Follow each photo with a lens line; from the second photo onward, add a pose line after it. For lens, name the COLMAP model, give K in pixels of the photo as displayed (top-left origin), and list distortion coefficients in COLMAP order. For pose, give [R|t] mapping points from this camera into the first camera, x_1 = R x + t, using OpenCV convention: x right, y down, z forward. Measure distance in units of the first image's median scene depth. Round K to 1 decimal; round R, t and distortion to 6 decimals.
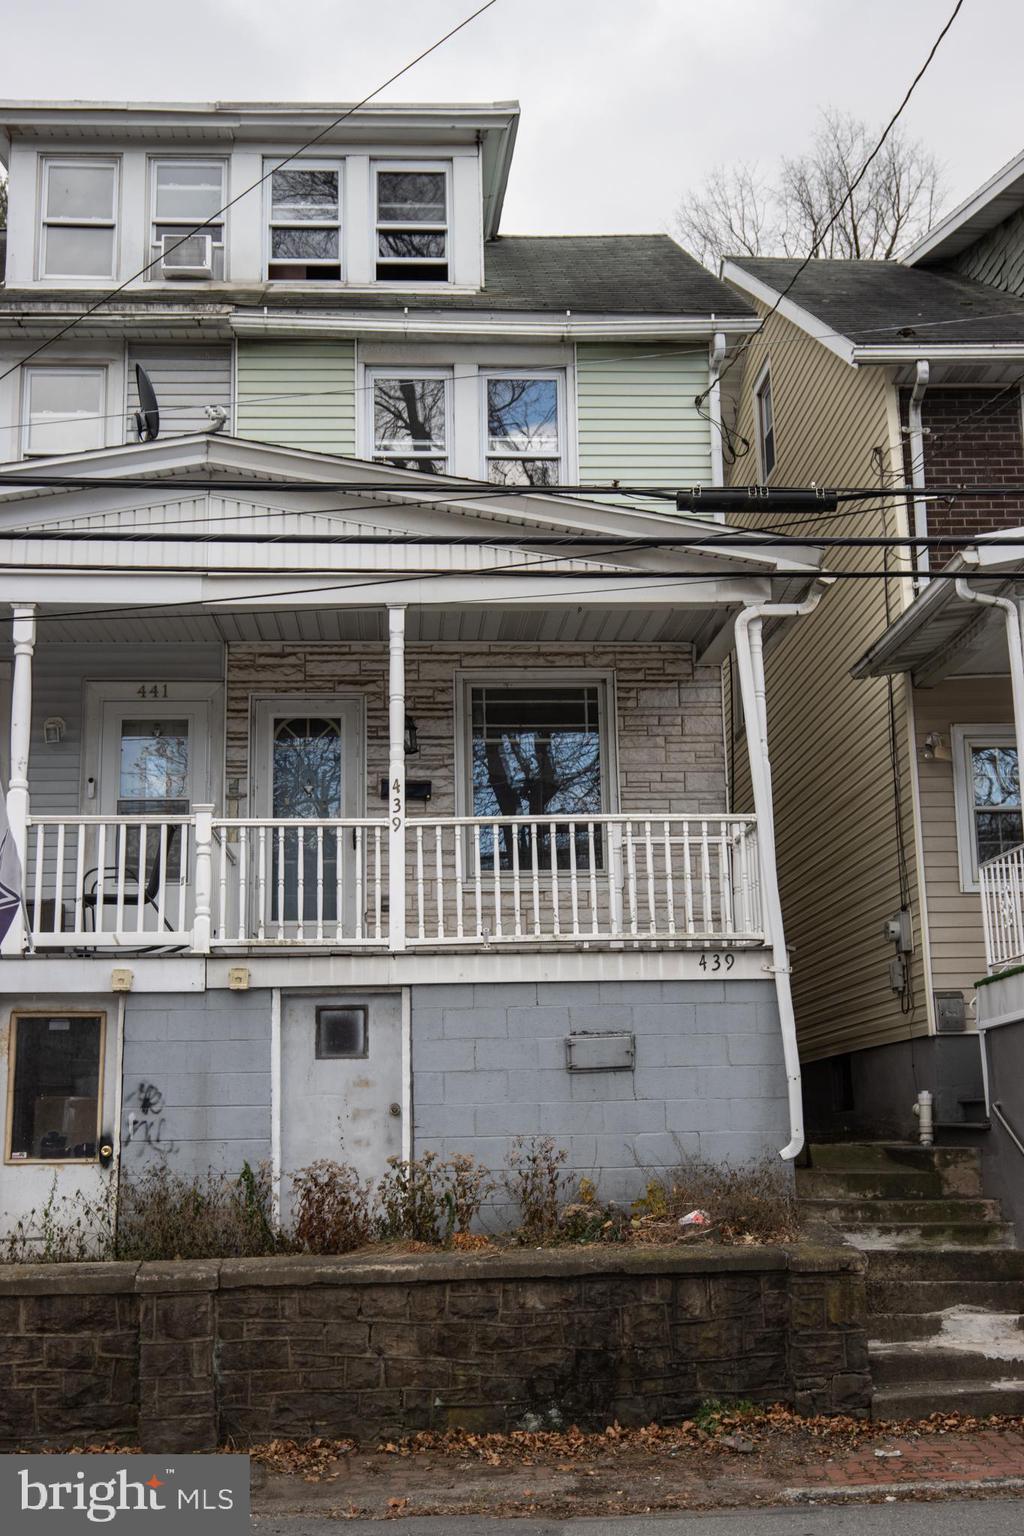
lens RADIAL K [[1862.7, 0, 437.9], [0, 1862.7, 766.2], [0, 0, 1]] dist [0.007026, 0.032931]
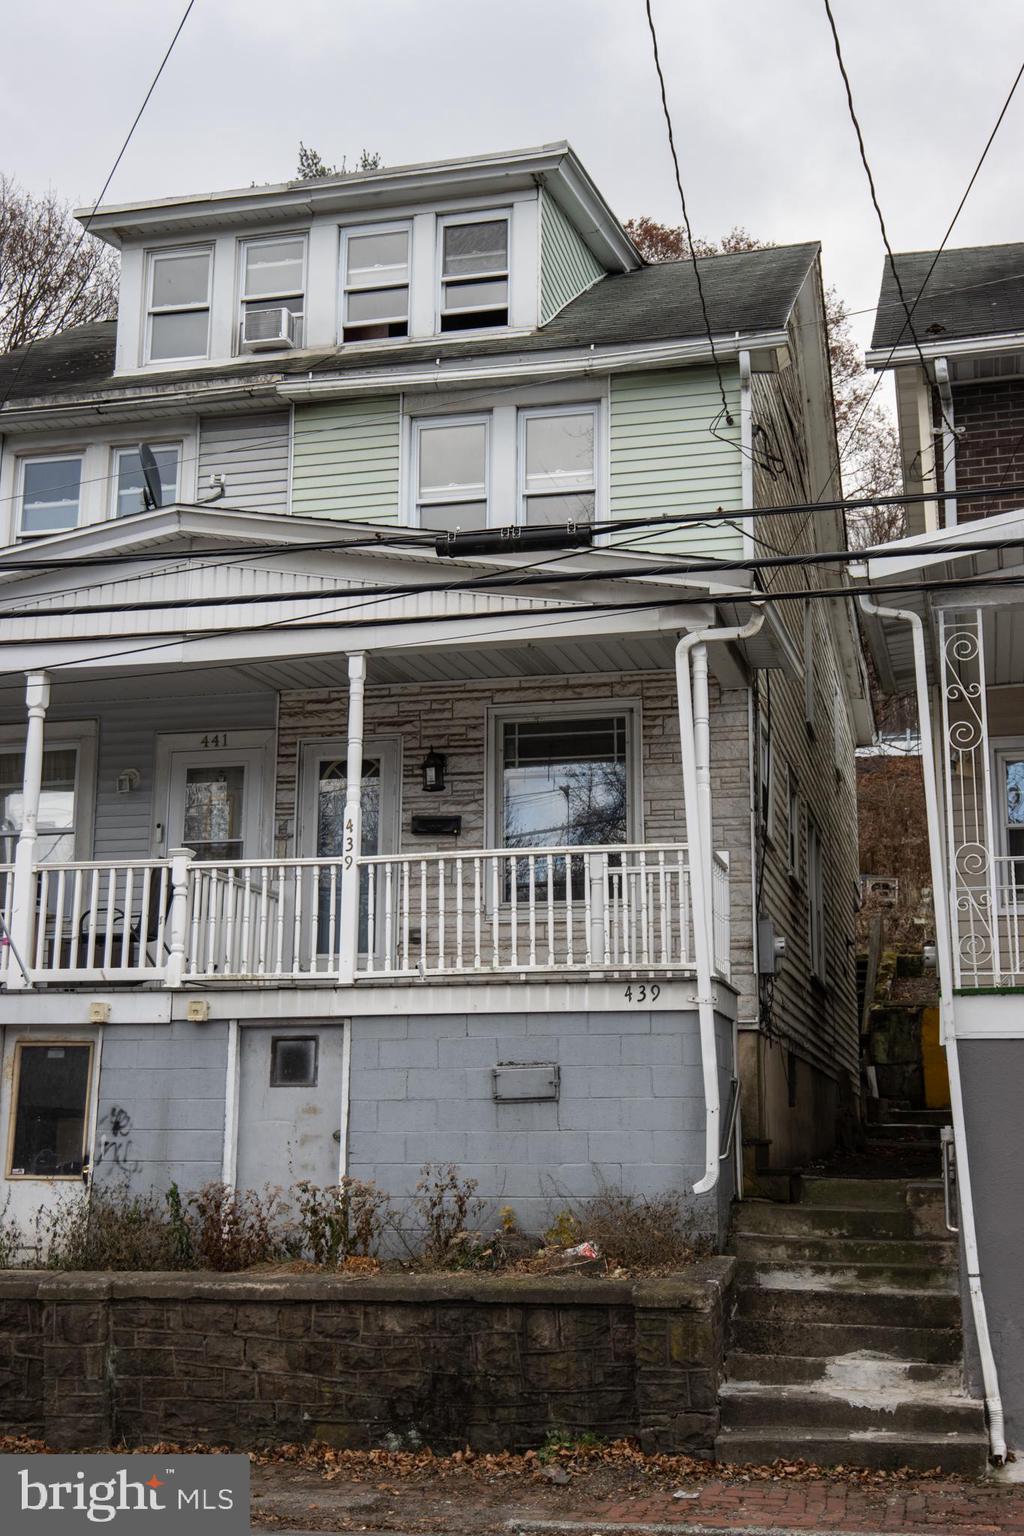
lens RADIAL K [[1862.7, 0, 437.9], [0, 1862.7, 766.2], [0, 0, 1]] dist [0.007026, 0.032931]
pose [[0.954222, -0.041168, -0.296254, 0.347450], [0.038171, 0.999145, -0.015894, -0.004412], [0.296655, 0.003858, 0.954977, 0.016239]]
